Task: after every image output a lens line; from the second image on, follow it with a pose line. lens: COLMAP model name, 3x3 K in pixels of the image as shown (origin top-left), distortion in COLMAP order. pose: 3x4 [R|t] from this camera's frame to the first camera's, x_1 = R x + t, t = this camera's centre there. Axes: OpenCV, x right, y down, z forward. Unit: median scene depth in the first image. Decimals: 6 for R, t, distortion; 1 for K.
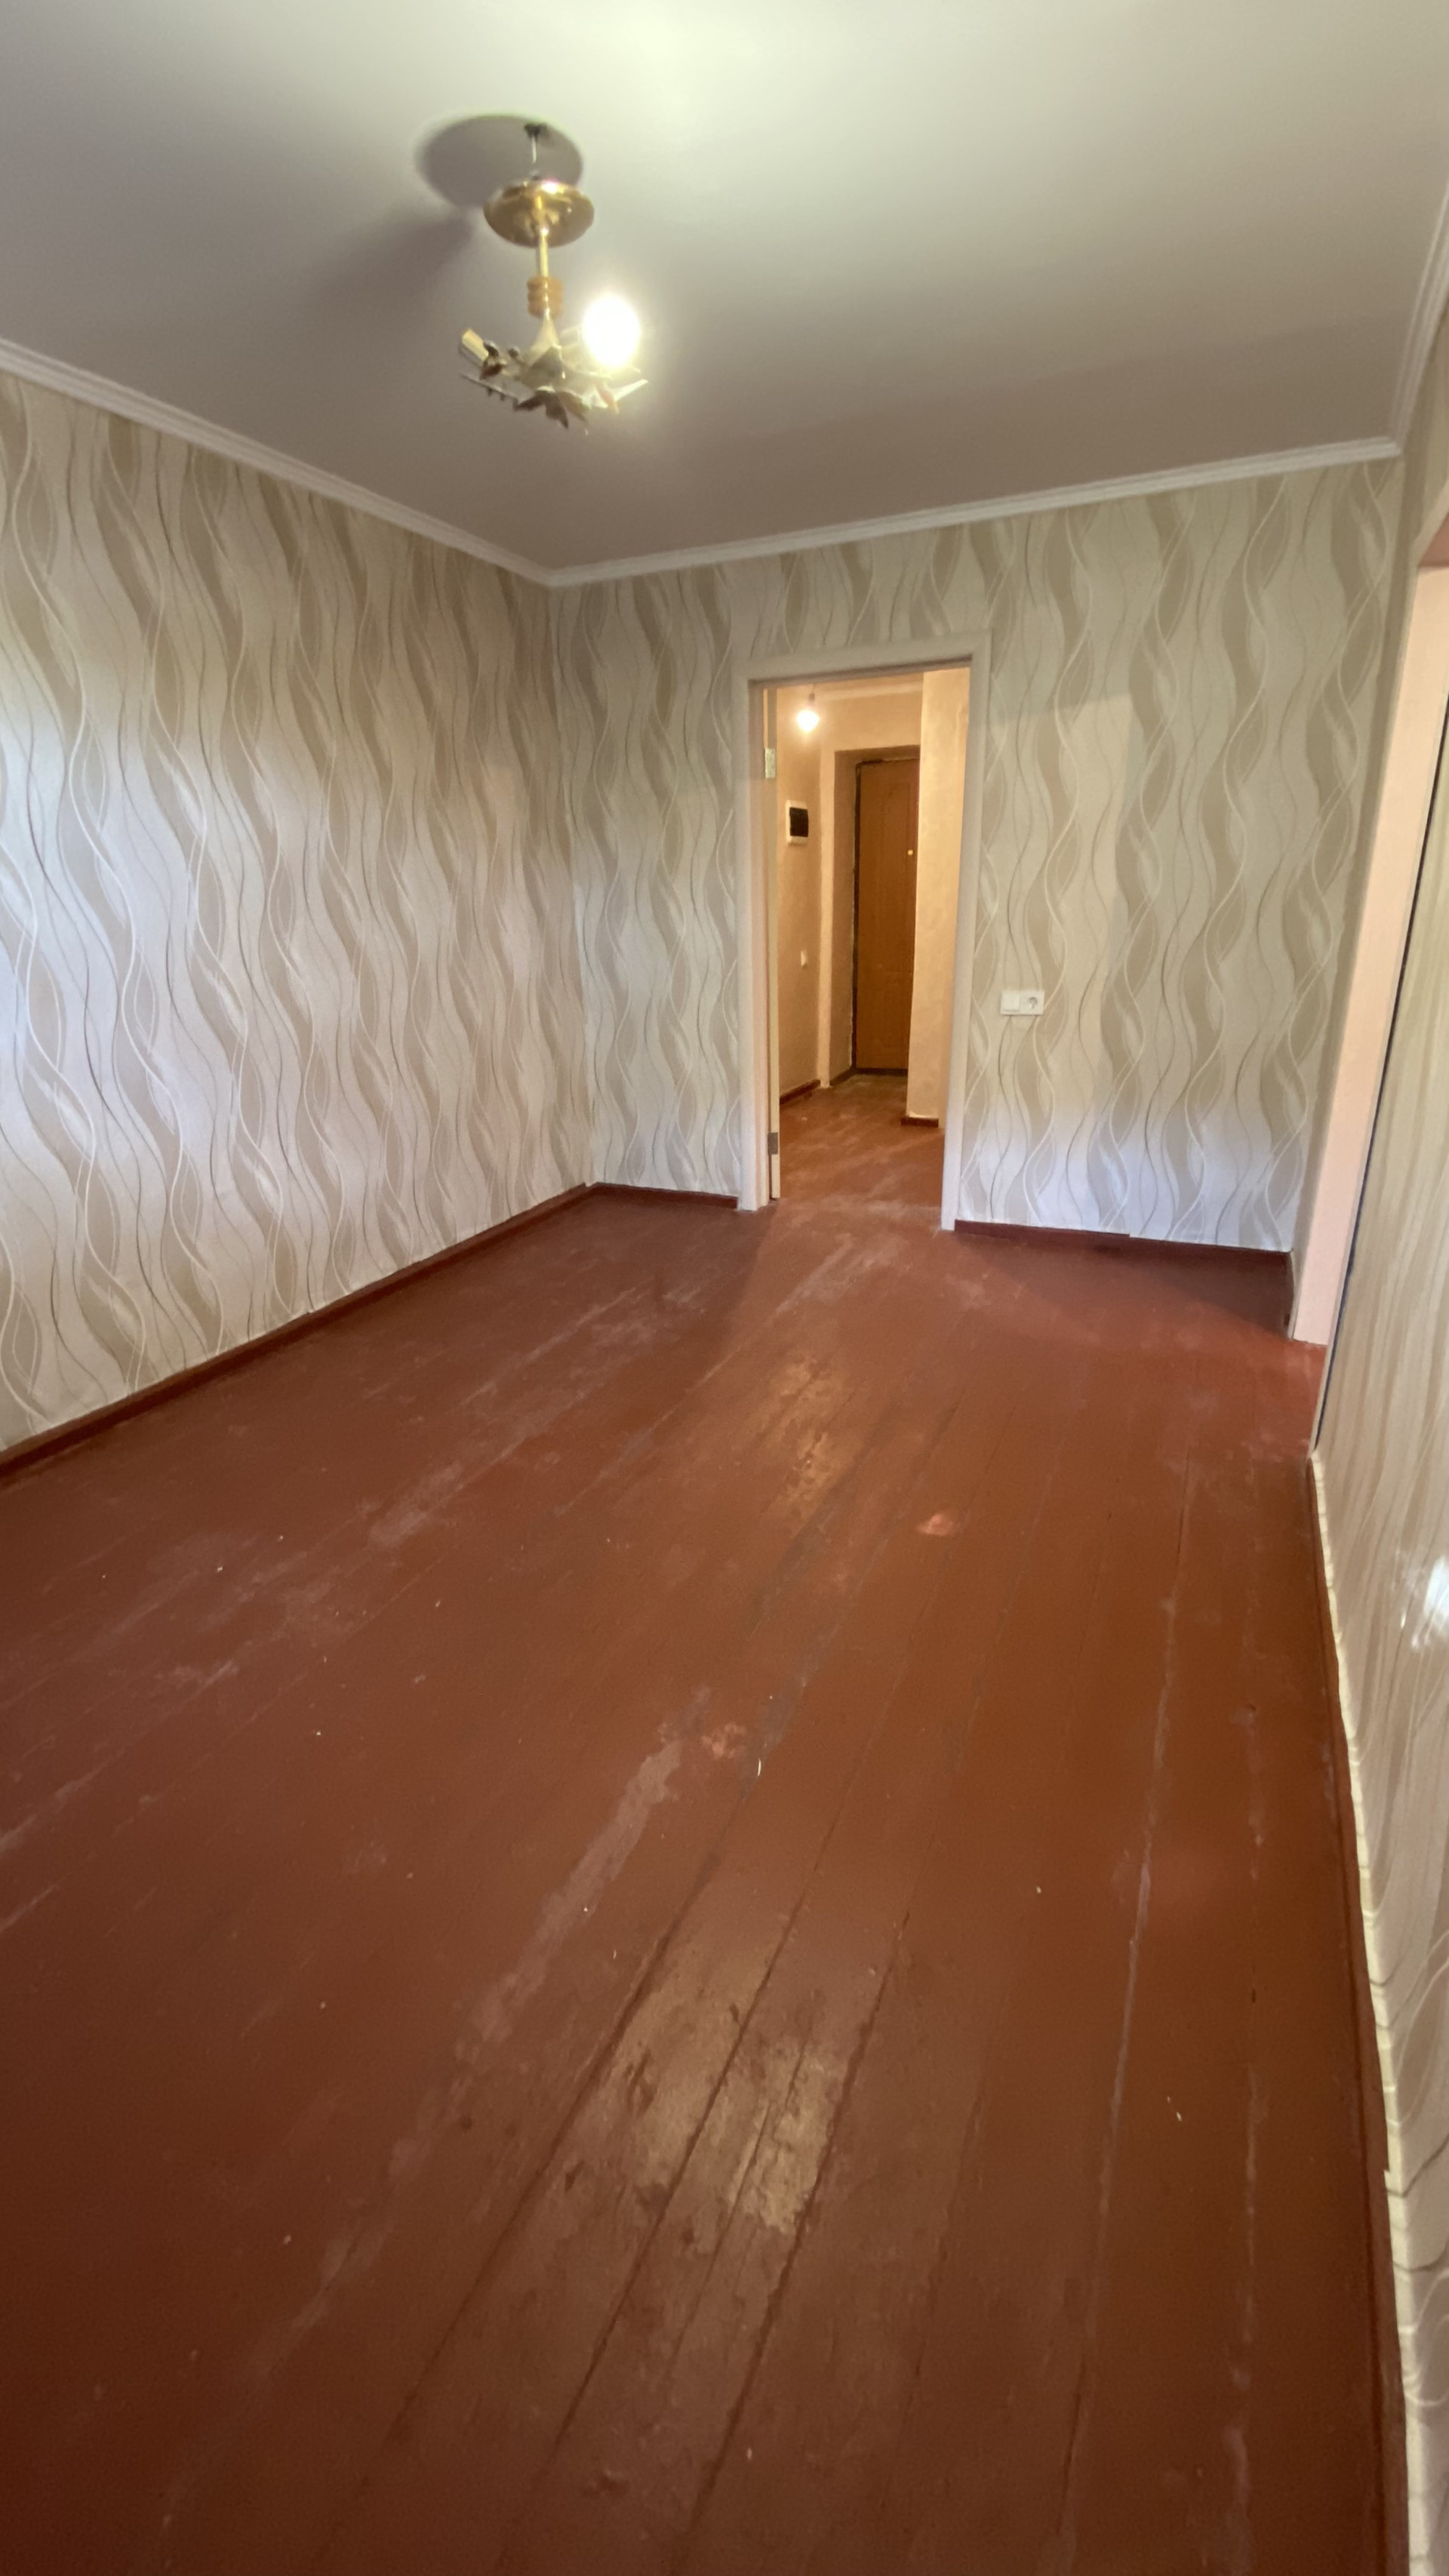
lens RADIAL K [[1037.2, 0, 730.3], [0, 1037.2, 1295.7], [0, 0, 1]] dist [0.036068, -0.035194]
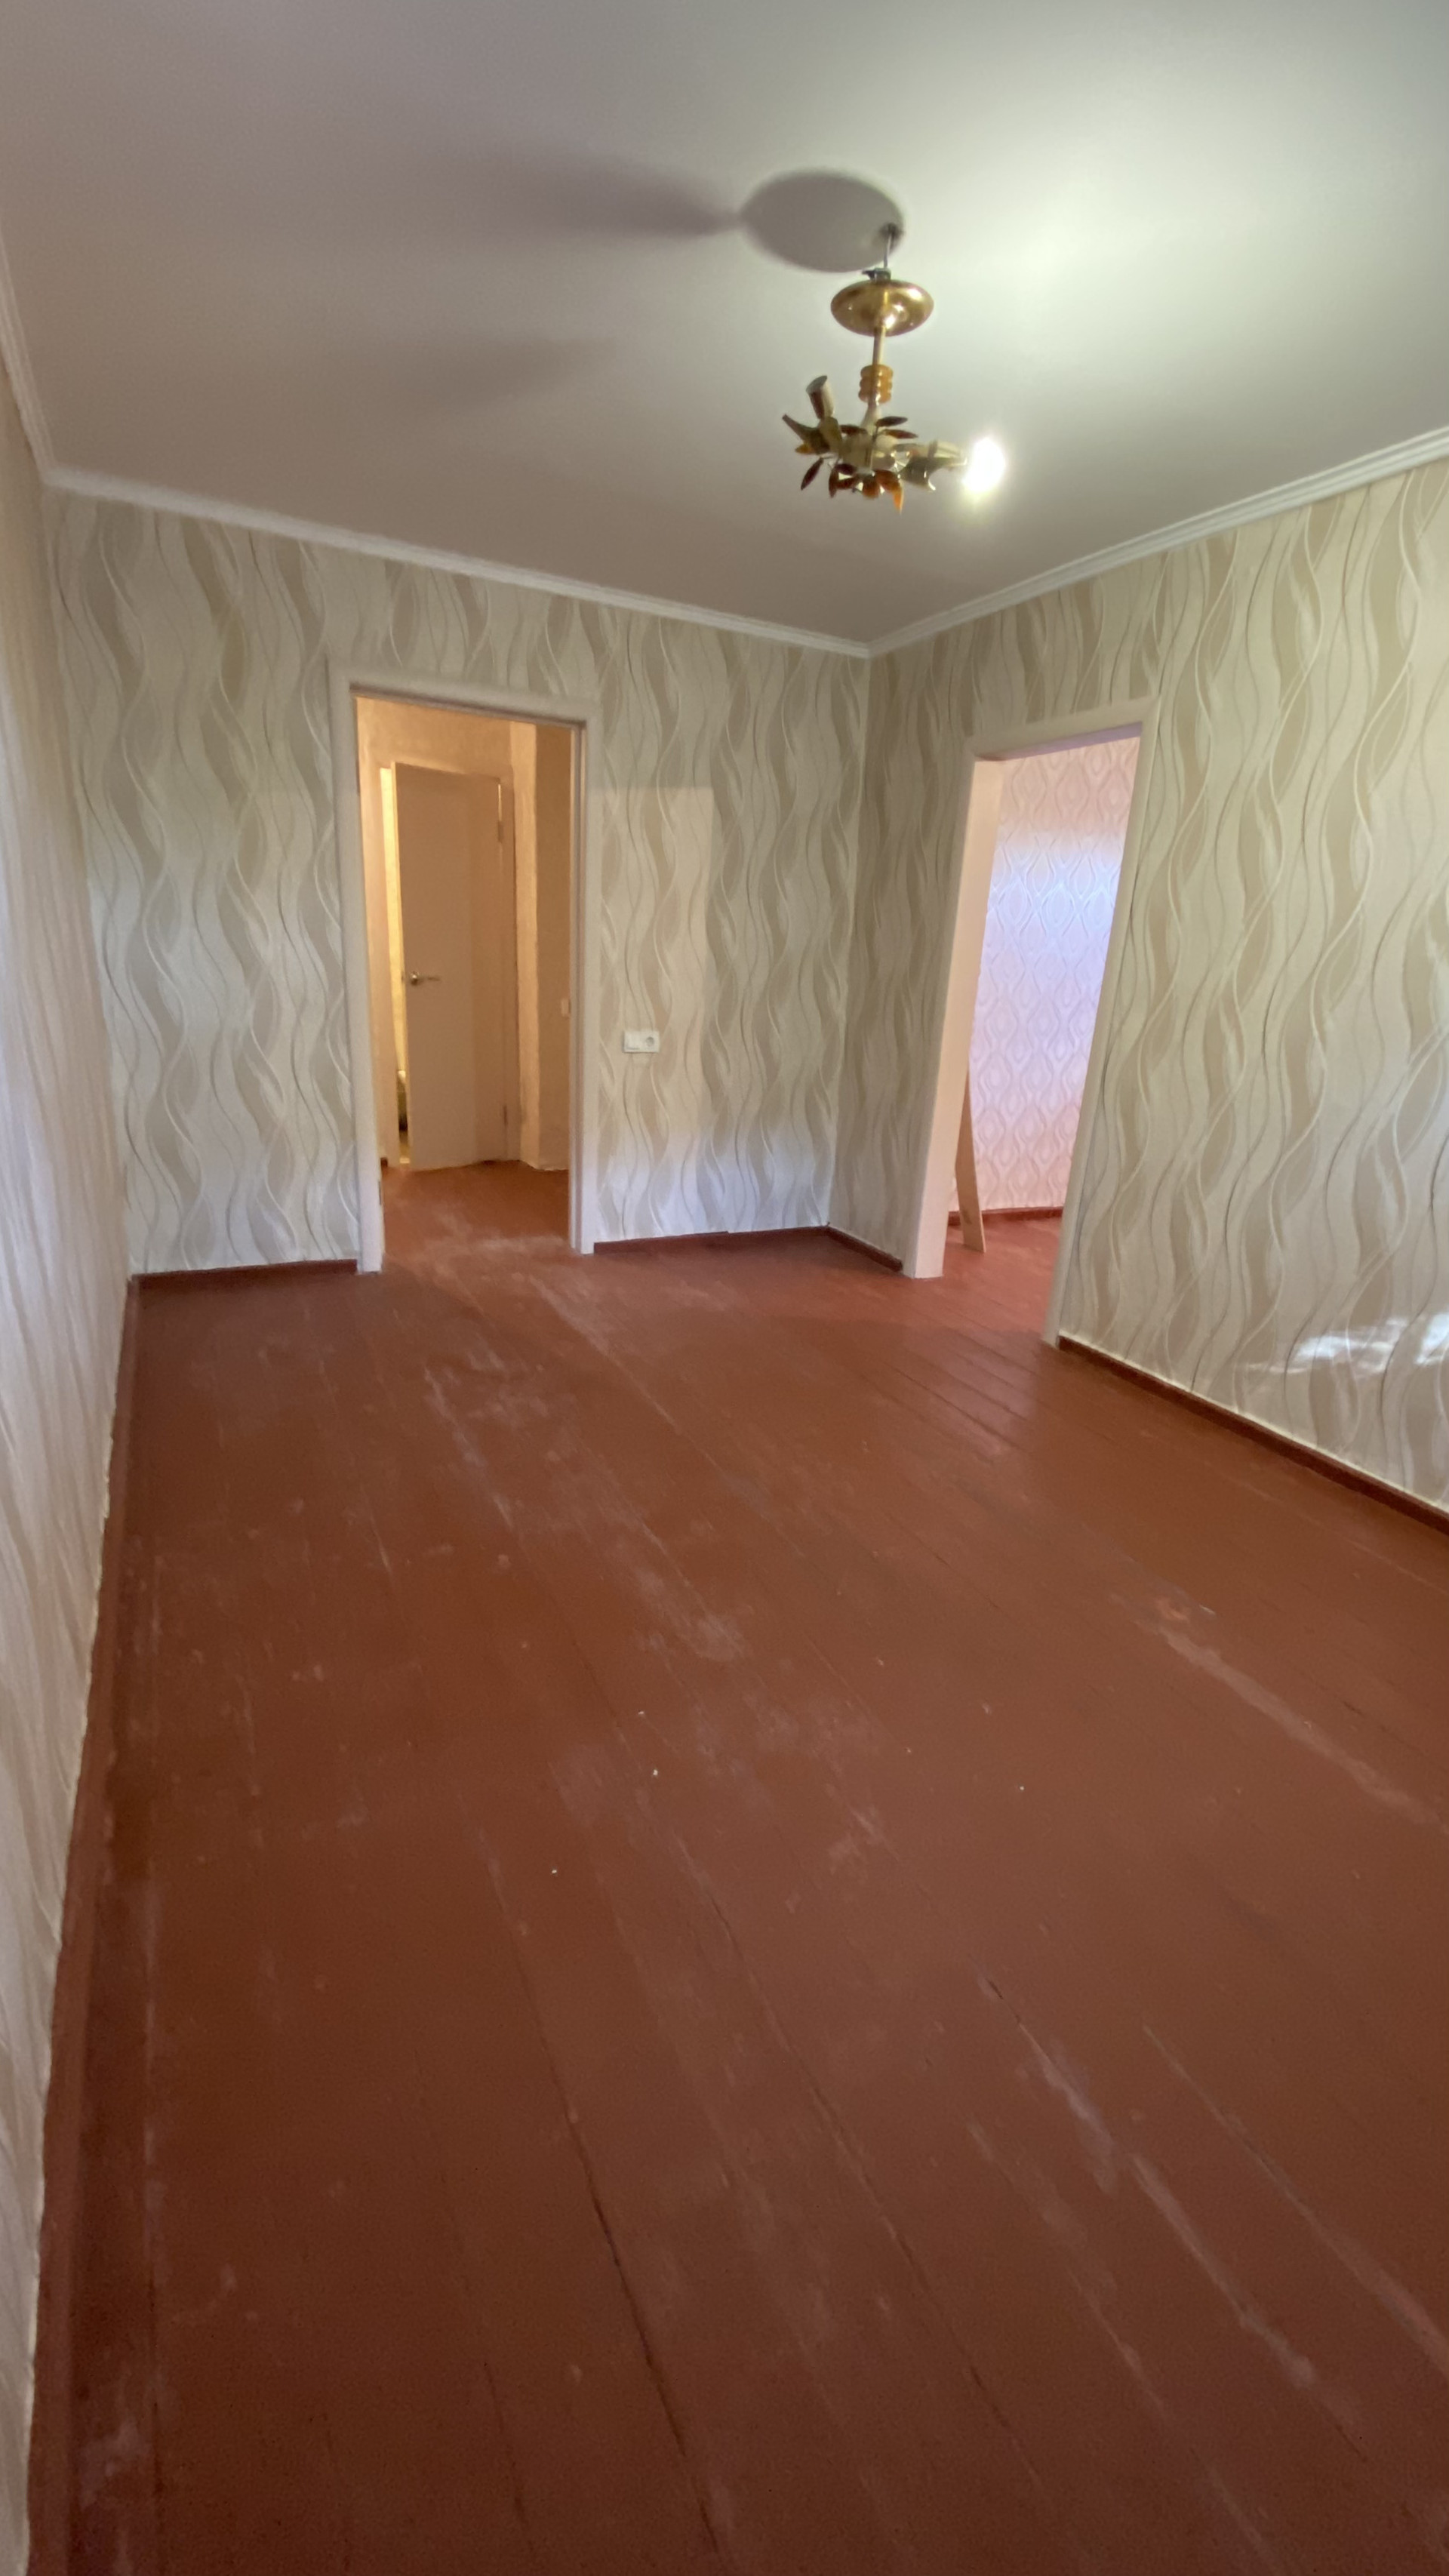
lens RADIAL K [[1037.2, 0, 730.3], [0, 1037.2, 1295.7], [0, 0, 1]] dist [0.036068, -0.035194]
pose [[0.623458, -0.187351, 0.759079, -0.553488], [0.207095, 0.975760, 0.070736, -0.072490], [-0.753931, 0.113100, 0.647145, 0.232686]]
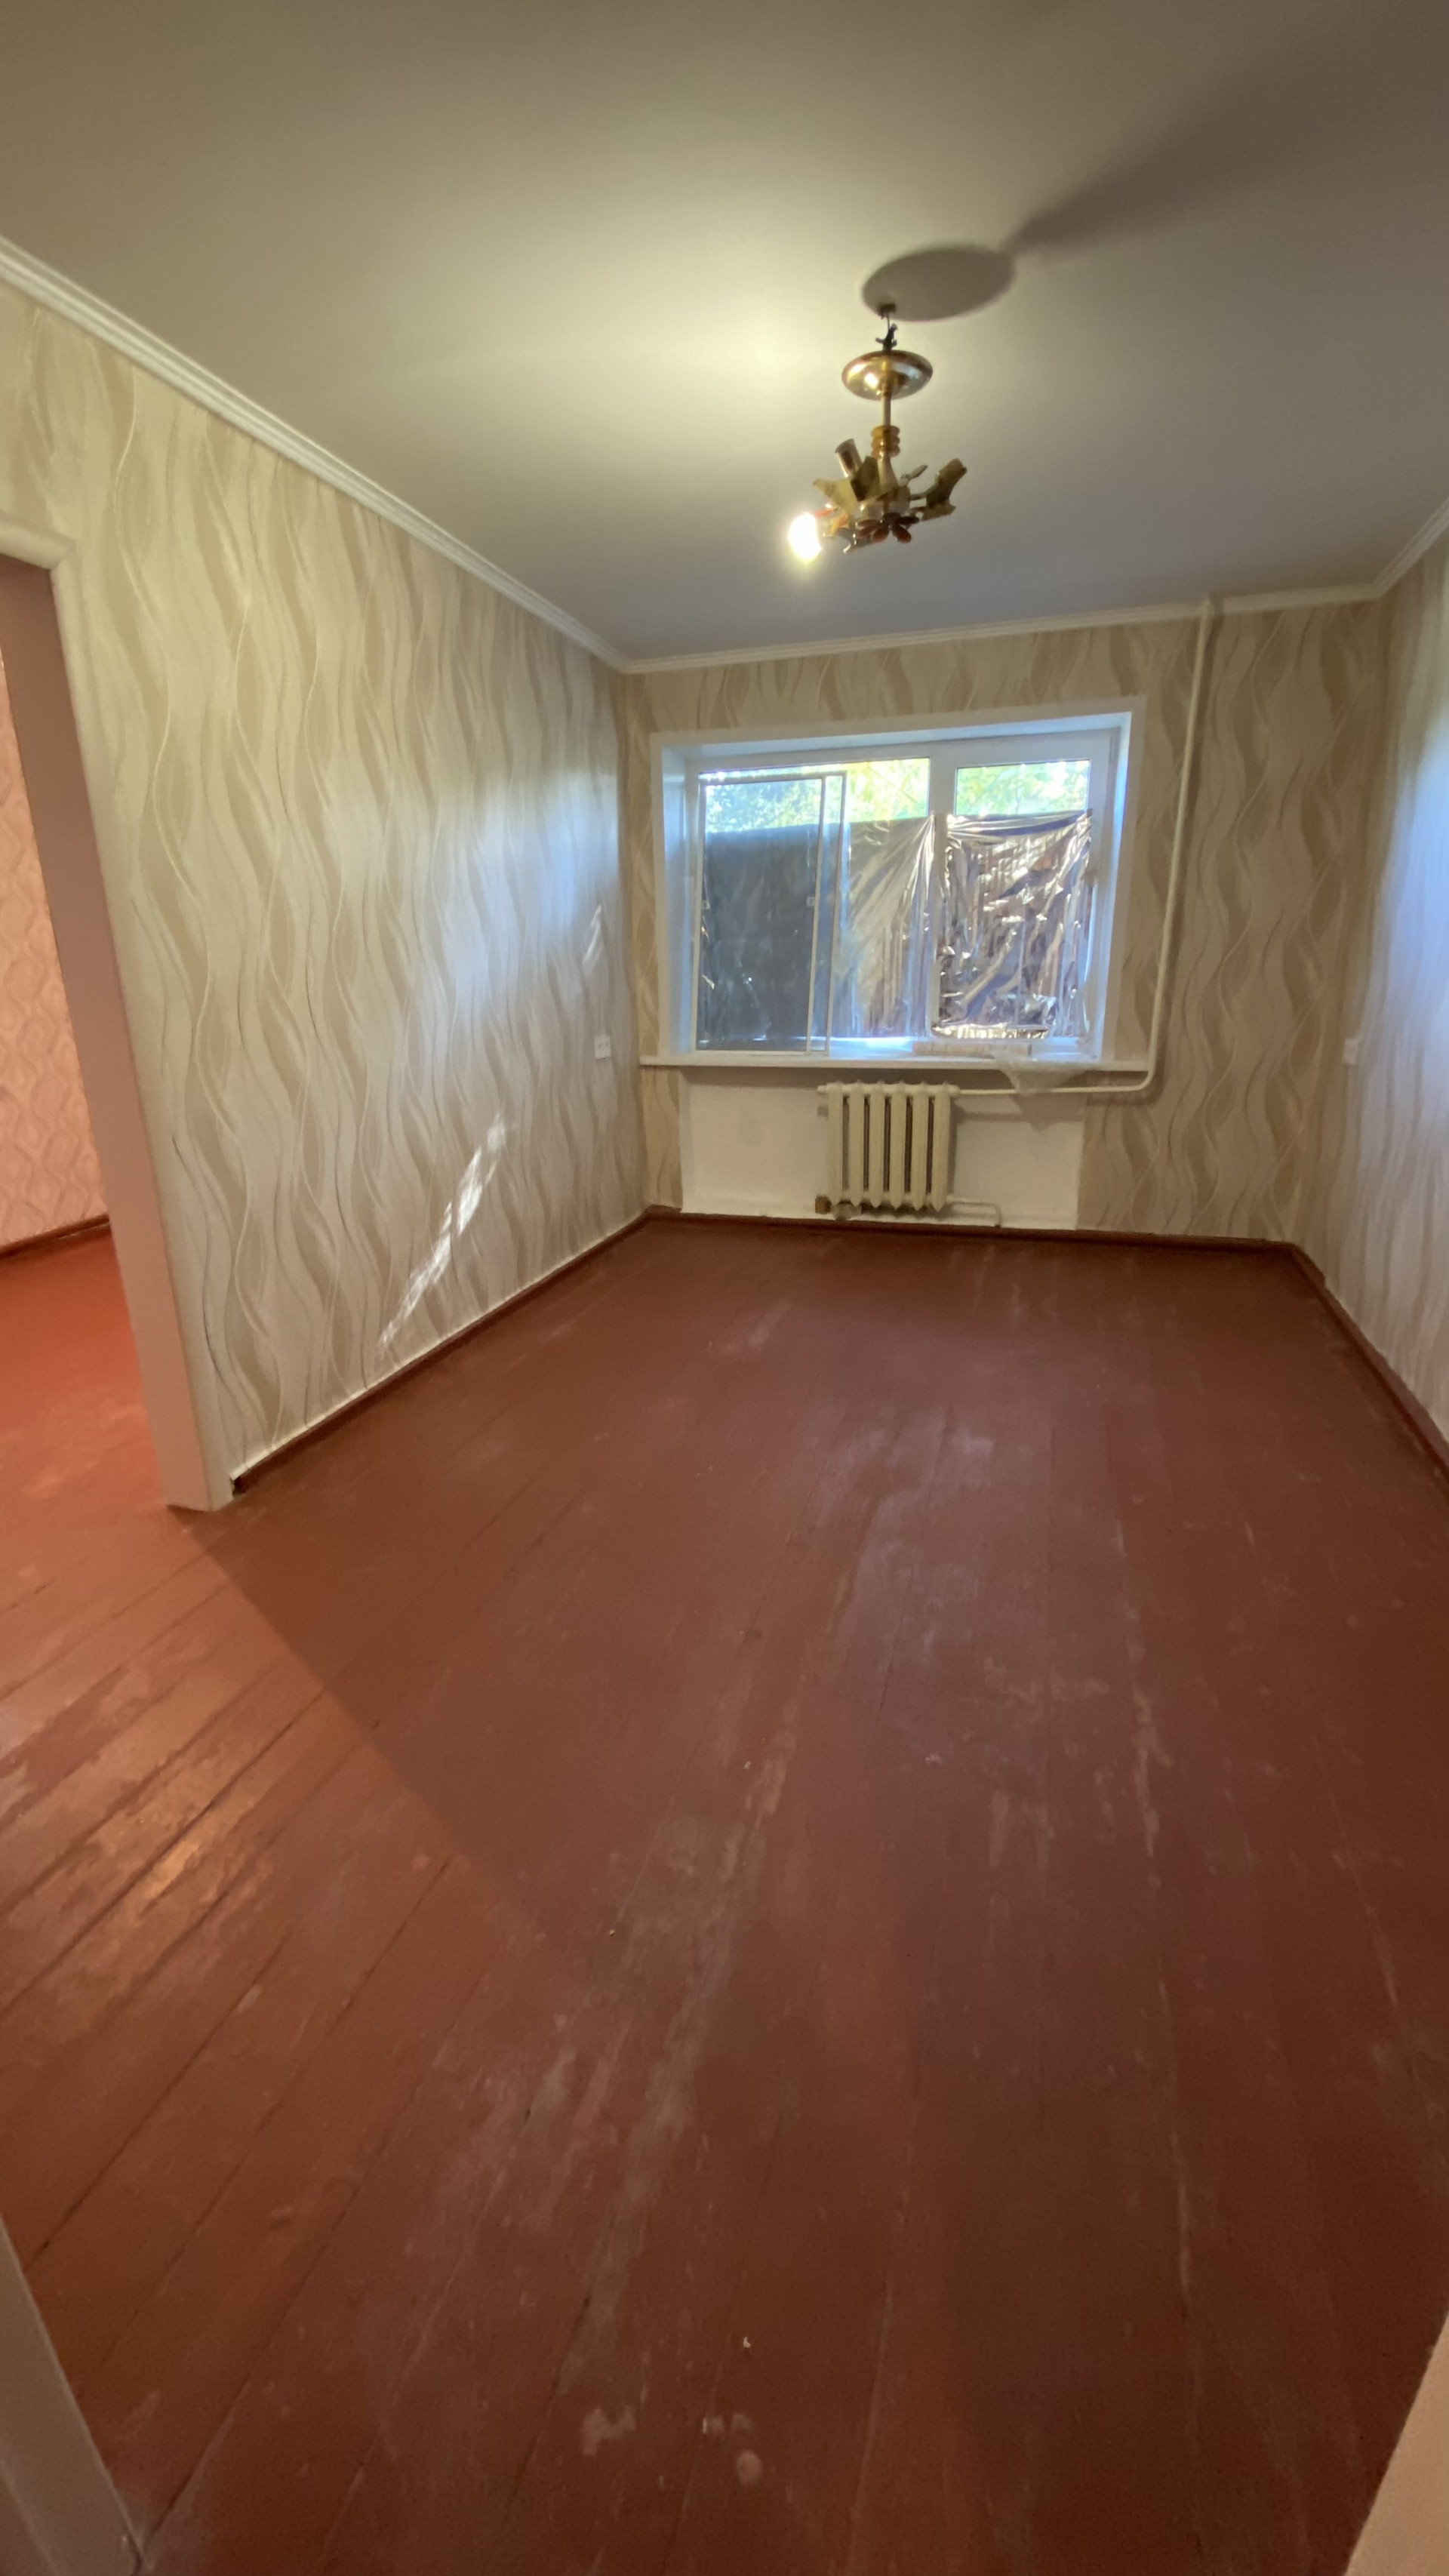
lens RADIAL K [[1037.2, 0, 730.3], [0, 1037.2, 1295.7], [0, 0, 1]] dist [0.036068, -0.035194]
pose [[-0.989488, 0.085247, -0.116814, 0.096823], [-0.006915, 0.778957, 0.627039, -0.422414], [0.144446, 0.621256, -0.770179, 1.110882]]
